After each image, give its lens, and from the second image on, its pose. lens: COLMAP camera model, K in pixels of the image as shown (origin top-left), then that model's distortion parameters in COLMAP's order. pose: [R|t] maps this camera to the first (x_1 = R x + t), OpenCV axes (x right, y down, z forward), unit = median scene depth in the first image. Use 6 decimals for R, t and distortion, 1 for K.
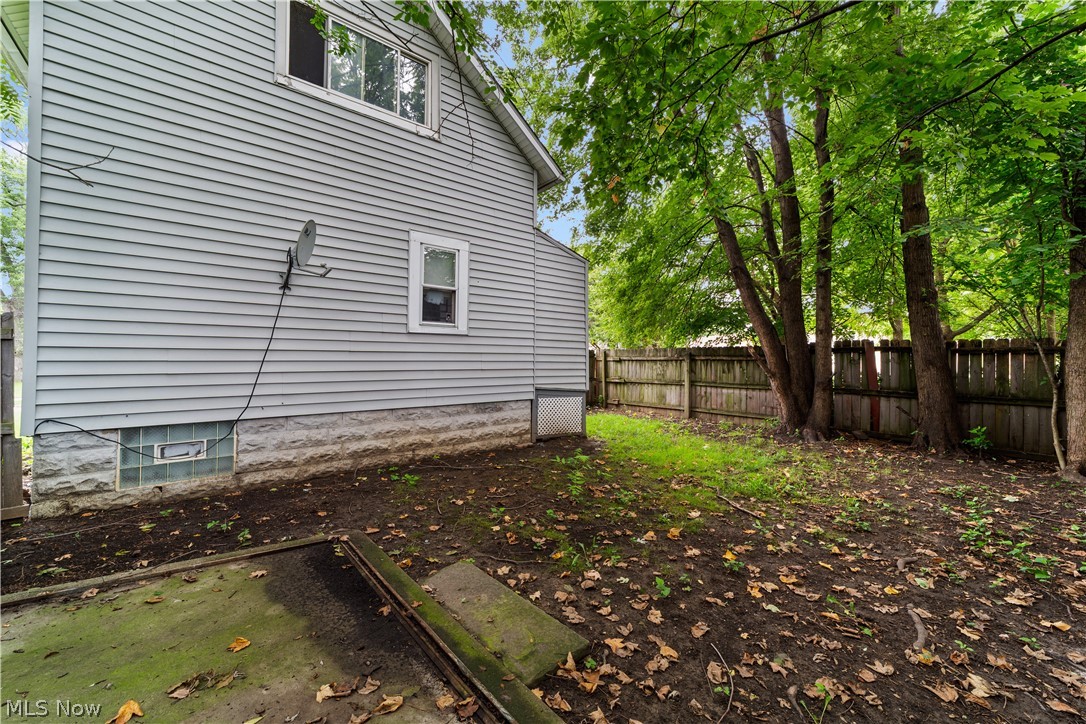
lens RADIAL K [[426.8, 0, 541.5], [0, 426.8, 359.8], [0, 0, 1]] dist [-0.006167, 0.000622]
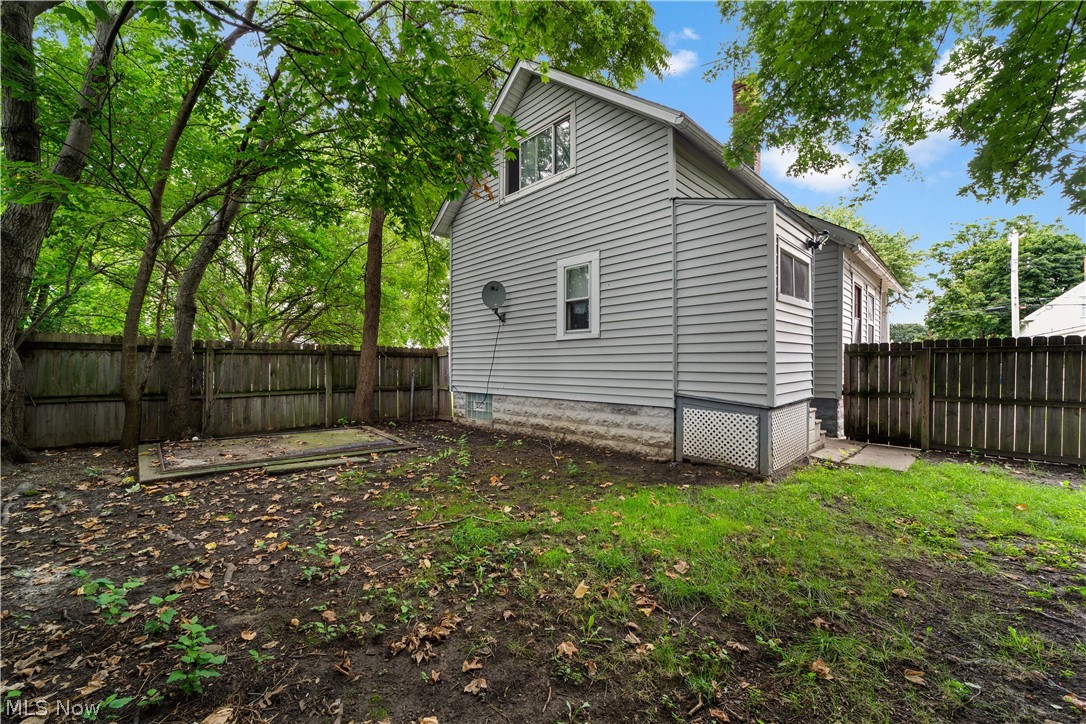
lens RADIAL K [[426.8, 0, 544.6], [0, 426.8, 369.9], [0, 0, 1]] dist [-0.006167, 0.000622]
pose [[0.088285, 0.010136, -0.996044, 0.907890], [0.007343, 0.999914, 0.010826, 0.009914], [0.996068, -0.008270, 0.088203, 0.794945]]
